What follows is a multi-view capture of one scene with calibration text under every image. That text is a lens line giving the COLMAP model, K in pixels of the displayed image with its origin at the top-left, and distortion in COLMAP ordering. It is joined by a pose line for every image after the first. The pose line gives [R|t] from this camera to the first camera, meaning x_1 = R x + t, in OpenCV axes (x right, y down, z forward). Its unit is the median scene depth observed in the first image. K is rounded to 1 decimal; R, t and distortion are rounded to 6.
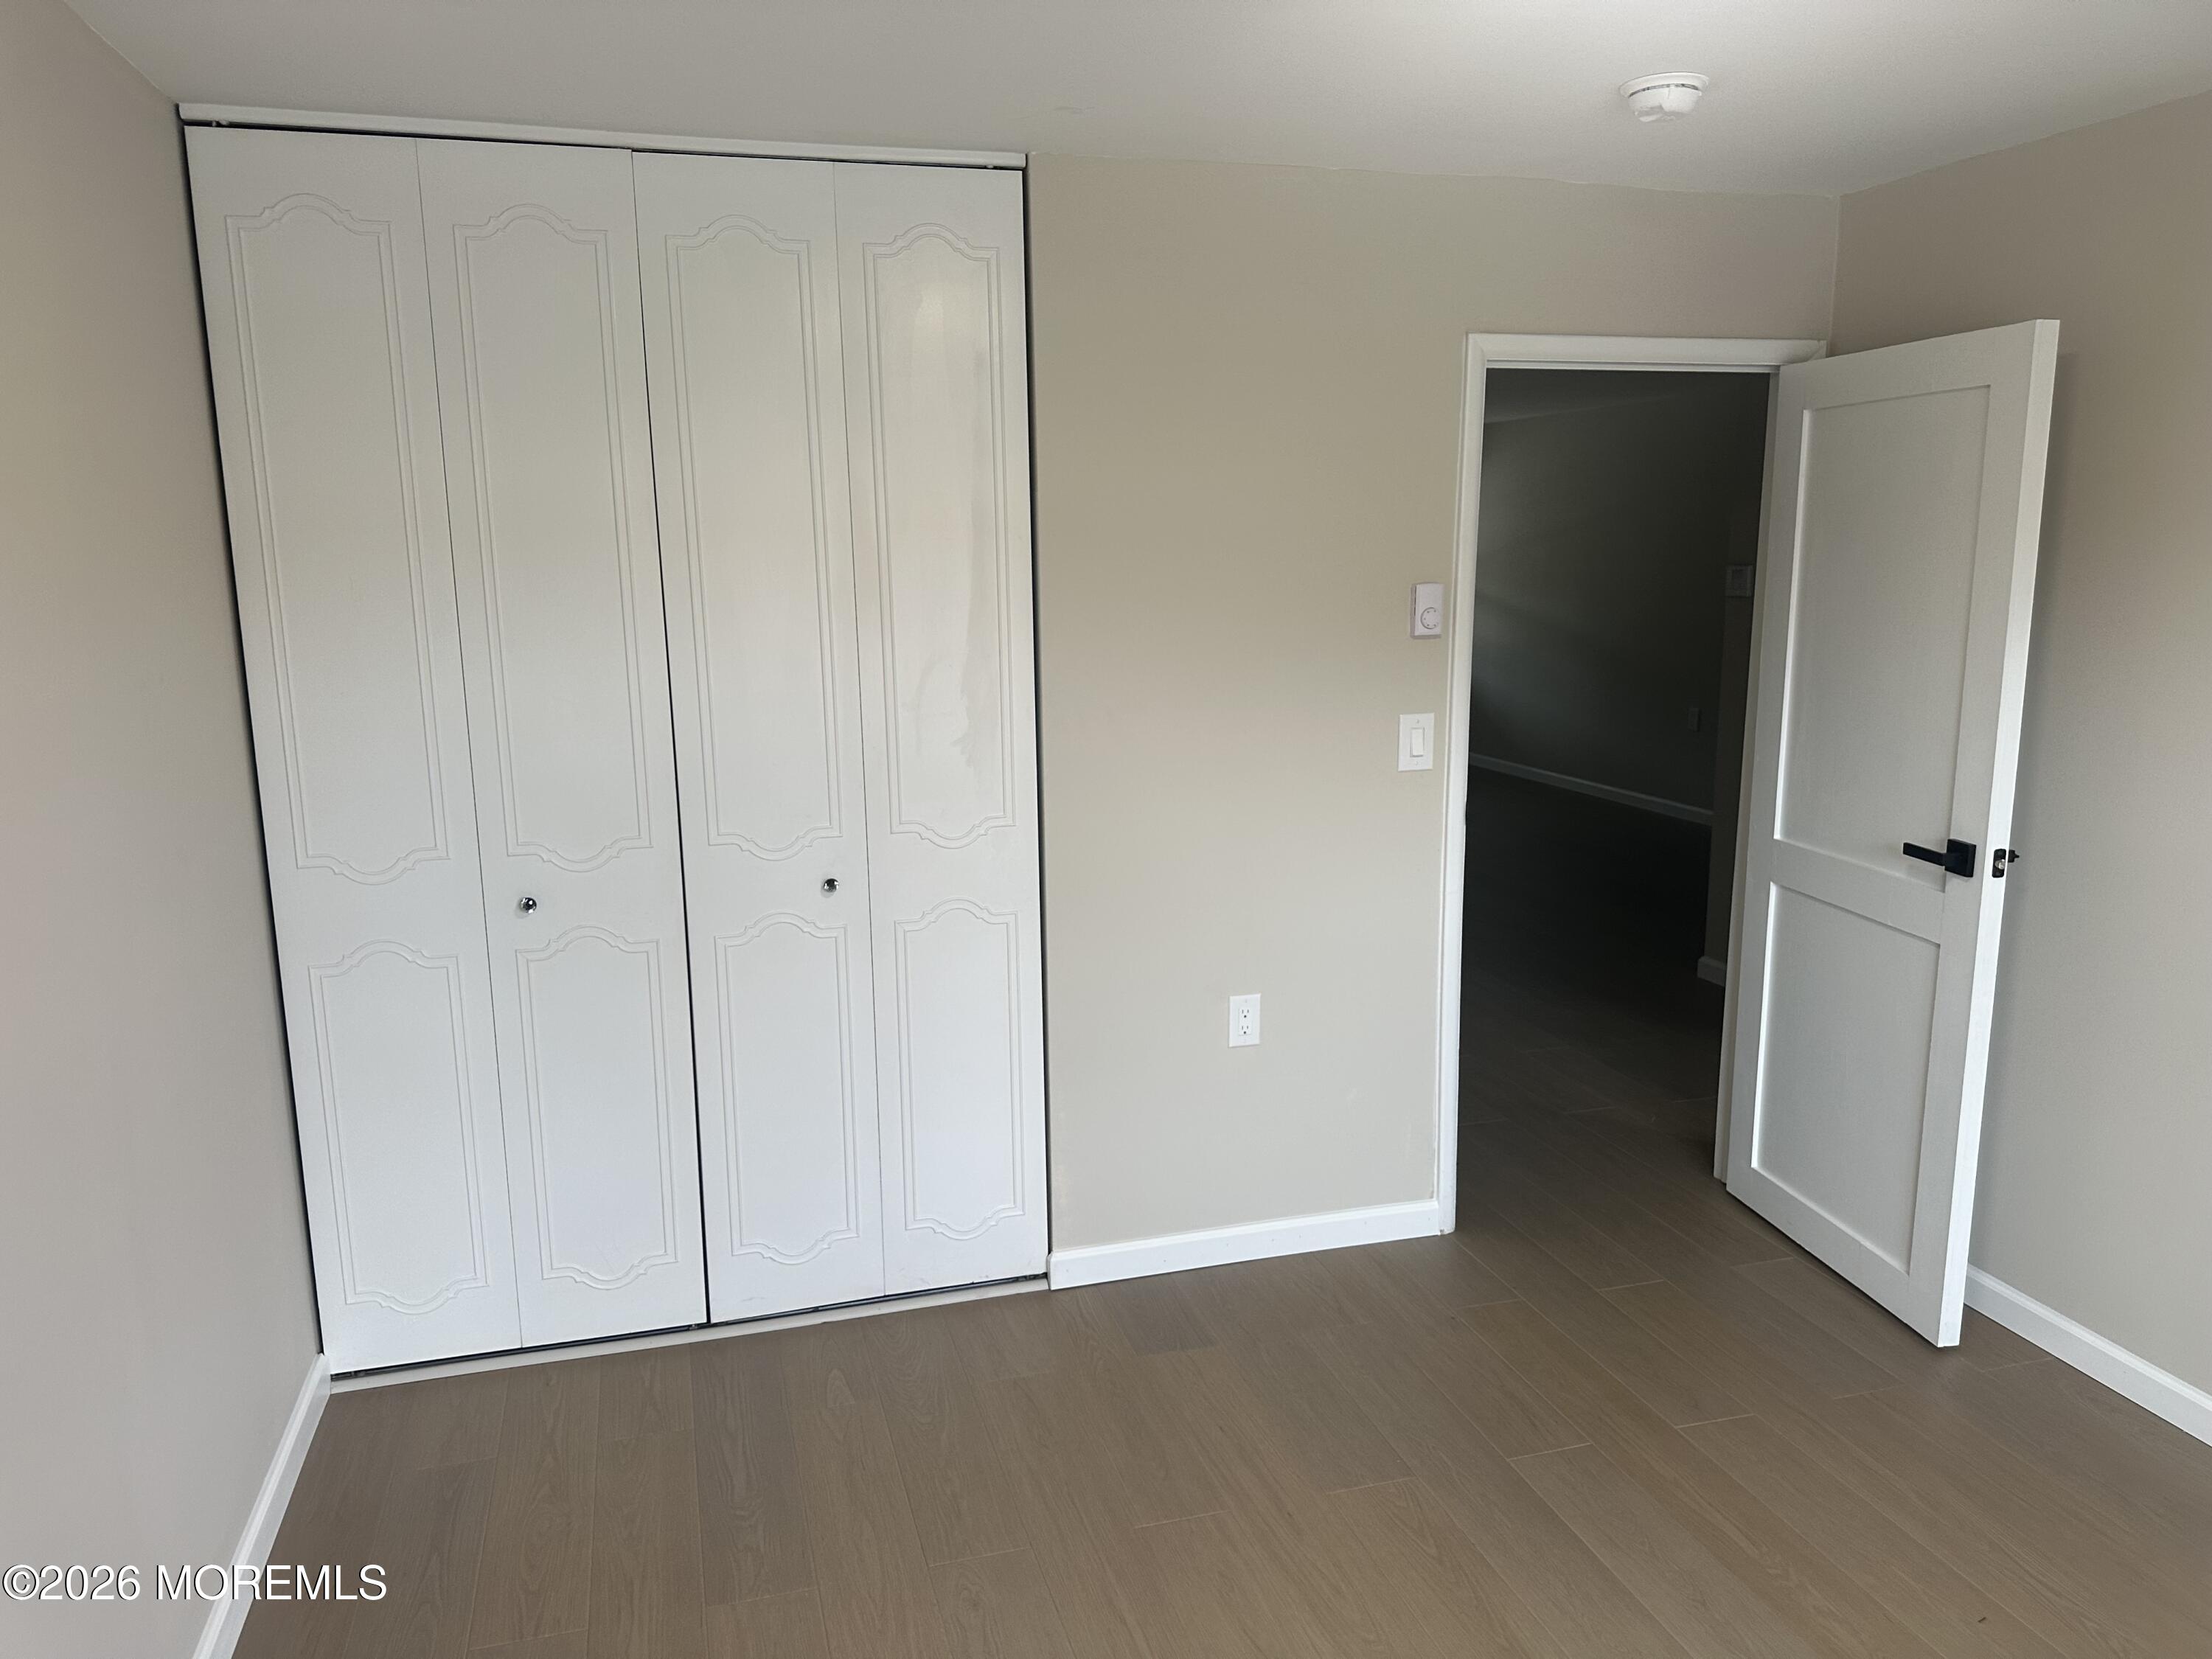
lens RADIAL K [[1561.0, 0, 1114.3], [0, 1561.0, 838.4], [0, 0, 1]] dist [0.094501, -0.121759]
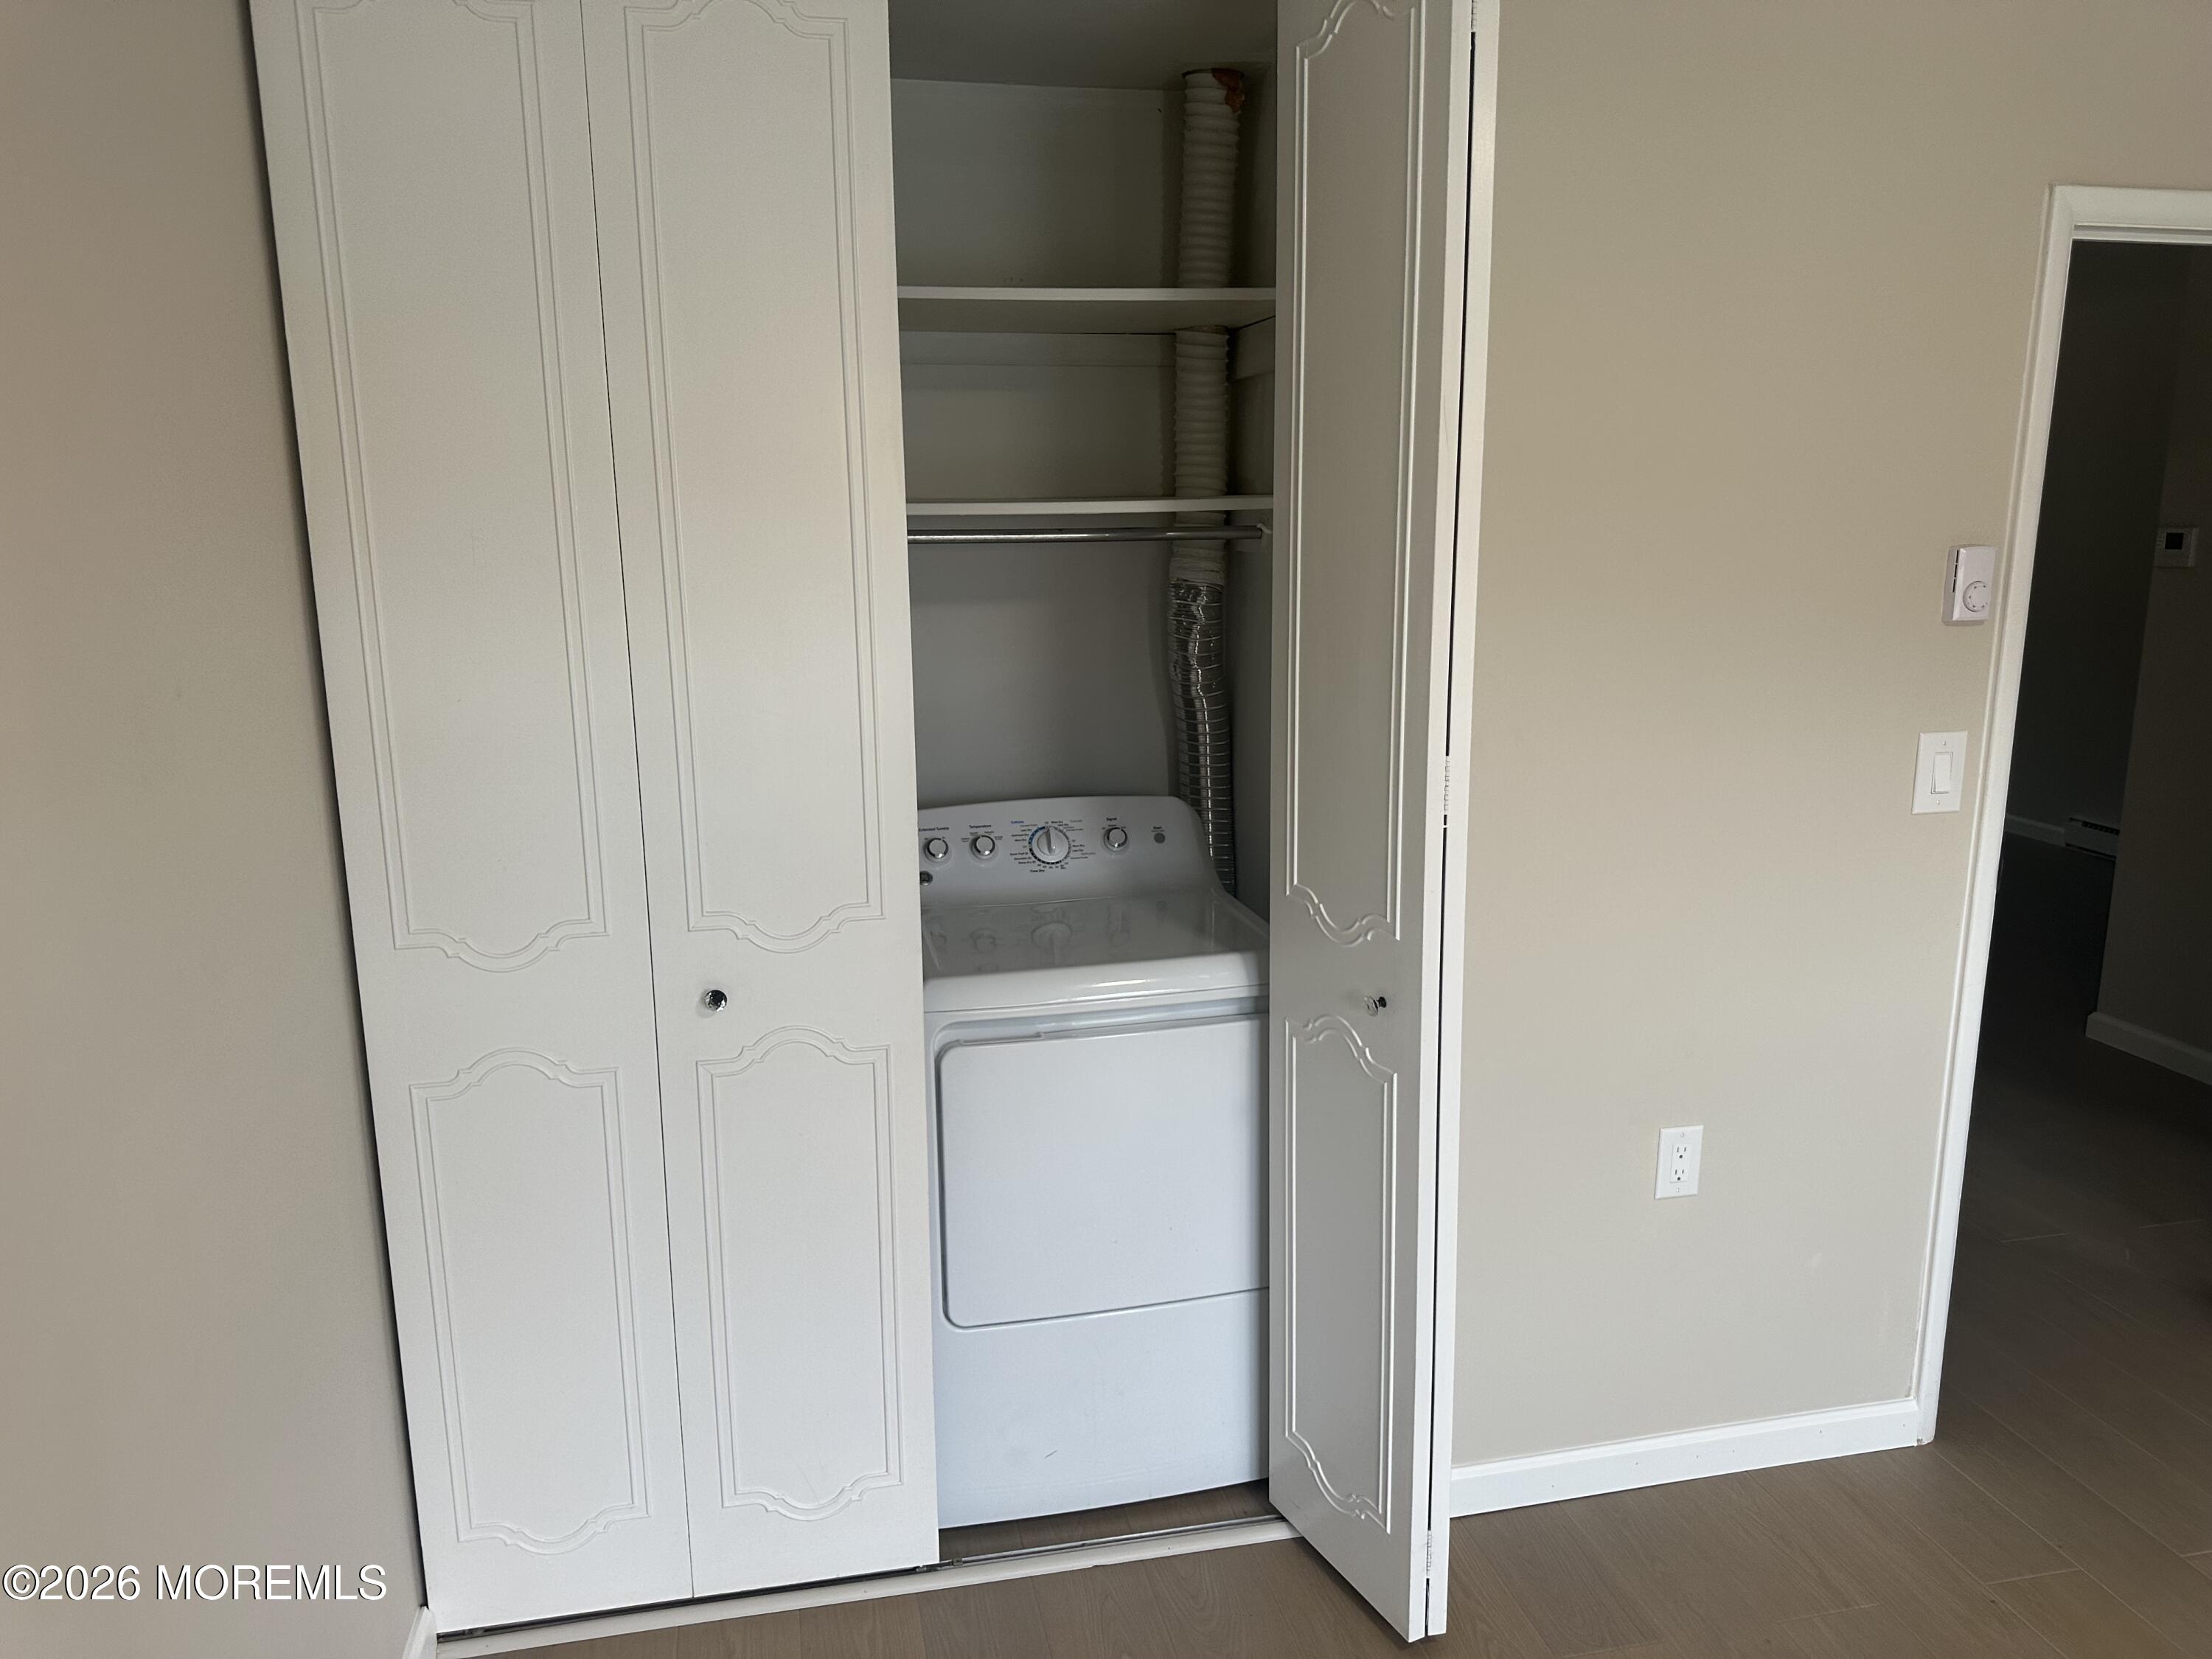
lens RADIAL K [[1561.0, 0, 1115.6], [0, 1561.0, 831.8], [0, 0, 1]] dist [0.094501, -0.121759]
pose [[0.998351, 0.017804, -0.054567, -0.138083], [-0.016546, 0.999589, 0.023425, -0.046543], [0.054961, -0.022484, 0.998235, 0.275708]]
